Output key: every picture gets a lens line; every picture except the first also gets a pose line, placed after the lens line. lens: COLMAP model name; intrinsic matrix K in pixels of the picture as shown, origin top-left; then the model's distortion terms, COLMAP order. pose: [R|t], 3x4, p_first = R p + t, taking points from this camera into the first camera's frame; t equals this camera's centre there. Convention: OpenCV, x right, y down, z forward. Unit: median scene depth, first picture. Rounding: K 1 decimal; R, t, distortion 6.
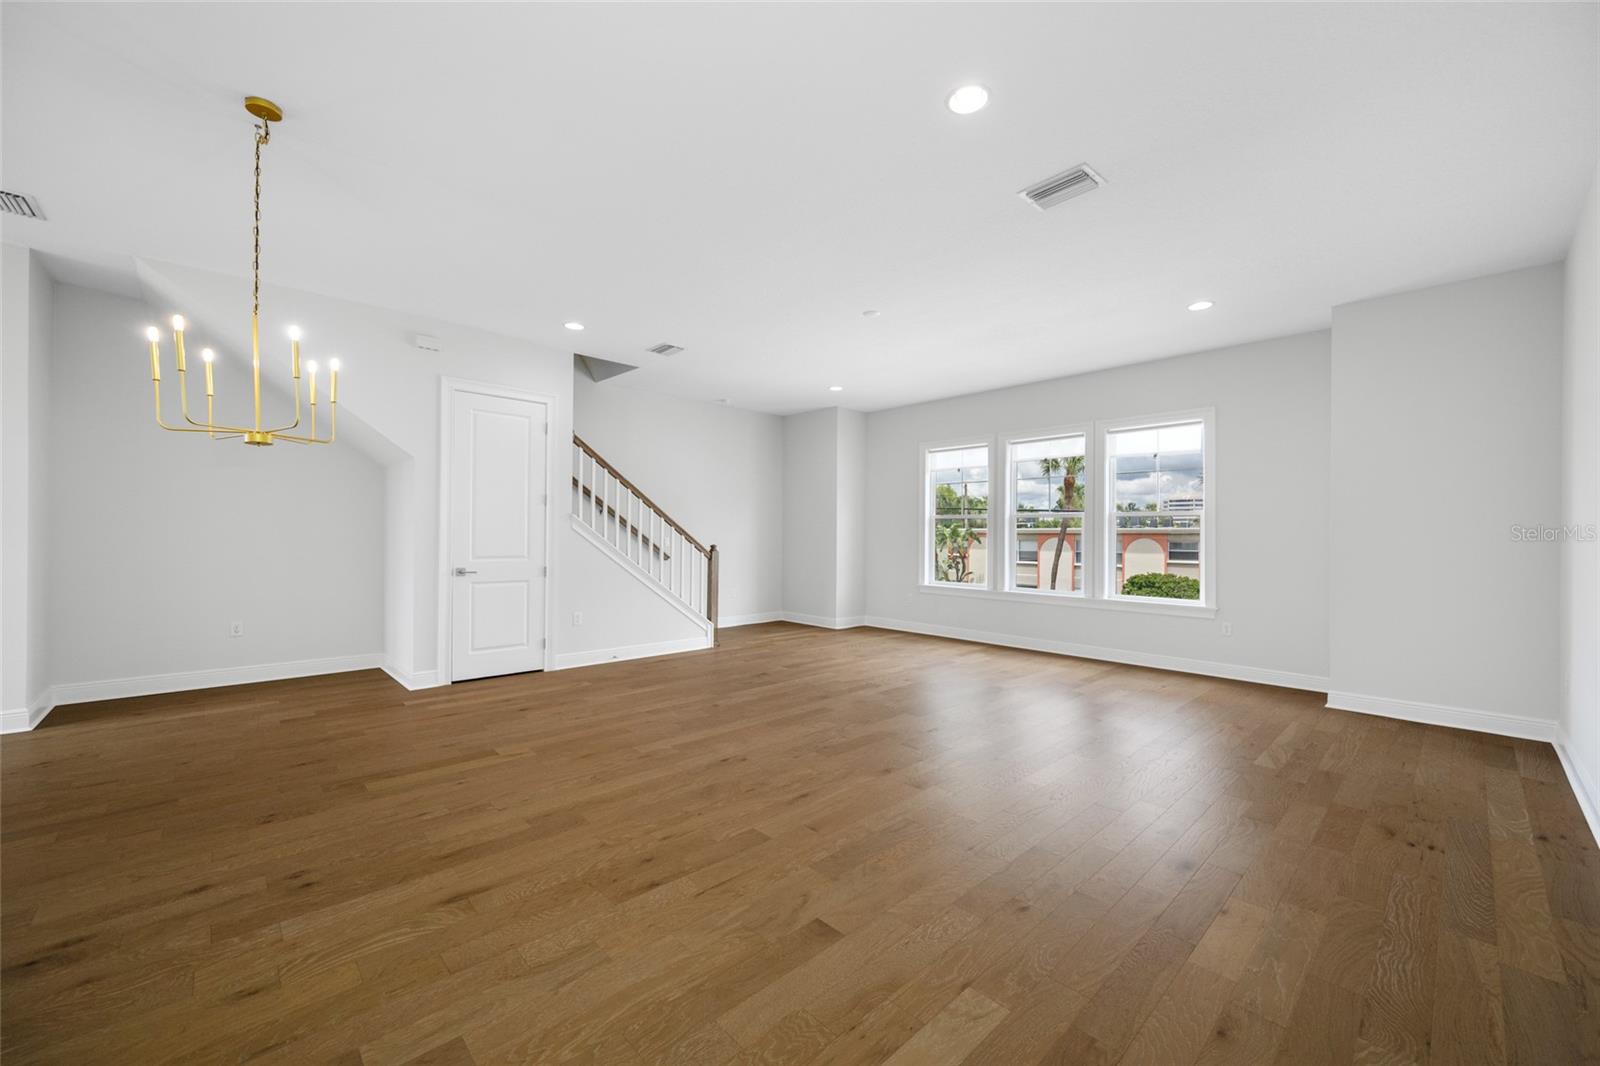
lens RADIAL K [[632.3, 0, 802.9], [0, 632.3, 538.0], [0, 0, 1]] dist [0.001235, 0.000290]
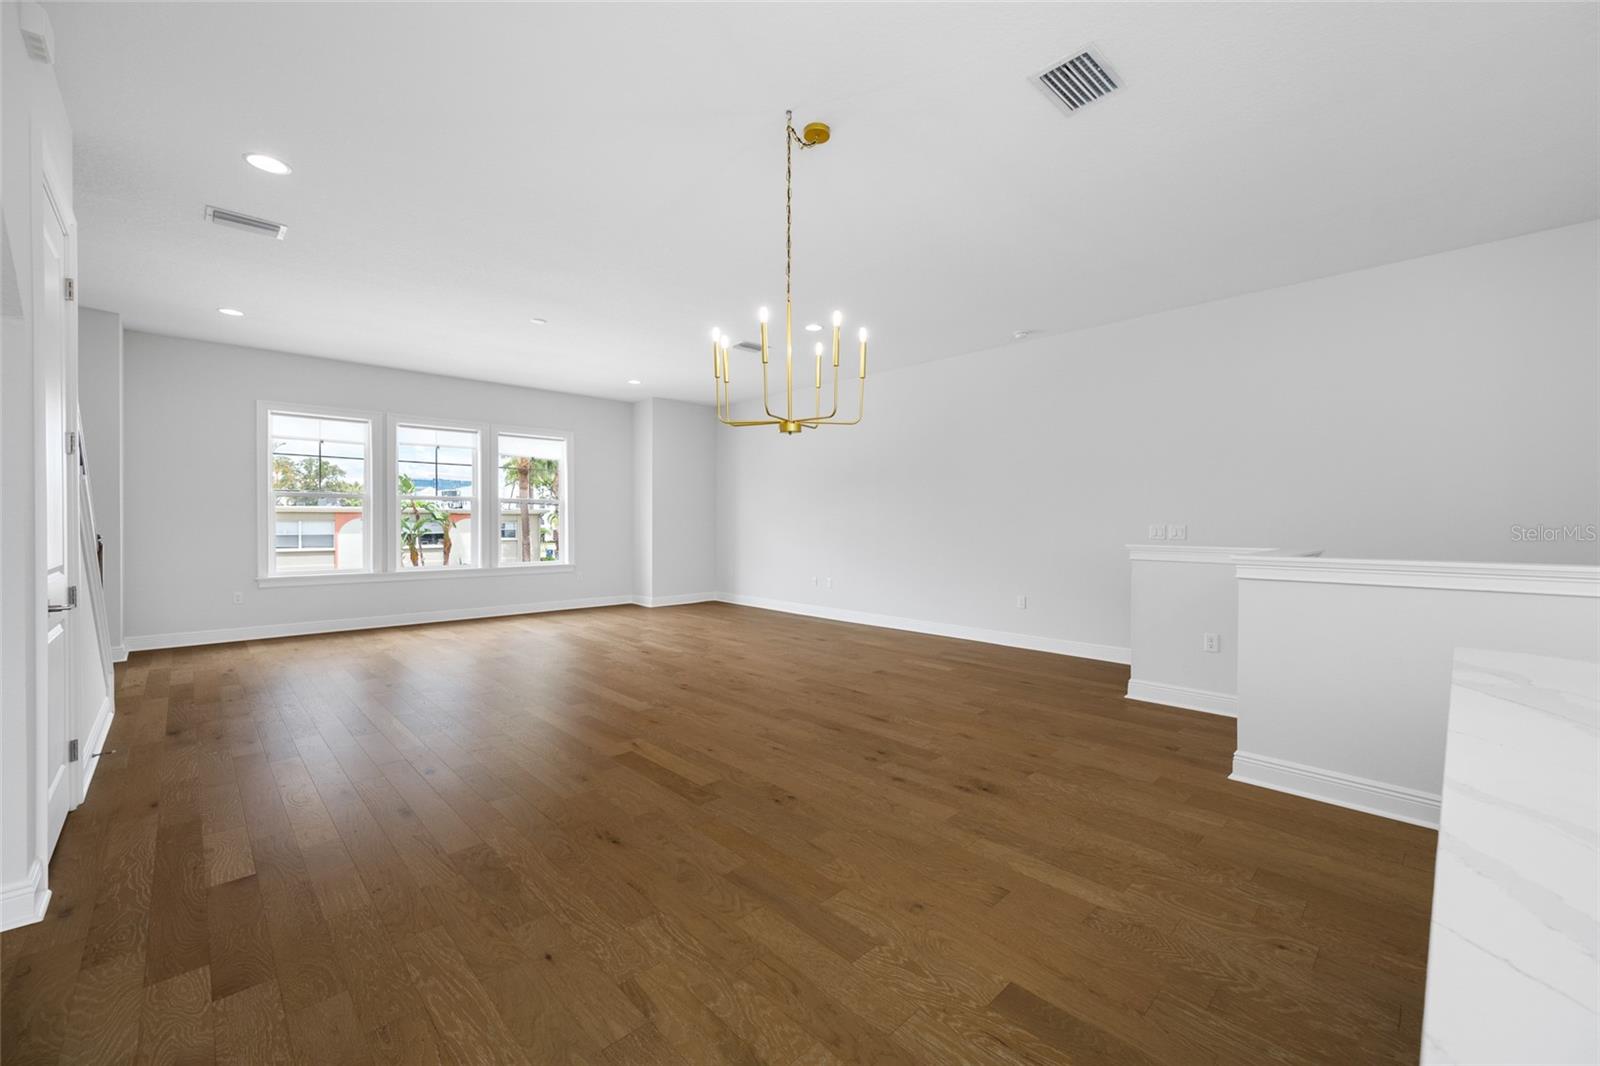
lens RADIAL K [[632.3, 0, 802.6], [0, 632.3, 525.2], [0, 0, 1]] dist [0.001235, 0.000290]
pose [[-0.013842, -0.014669, 0.999797, -1.629221], [0.000227, 0.999892, 0.014673, -0.011864], [-0.999904, 0.000430, -0.013837, 0.863406]]
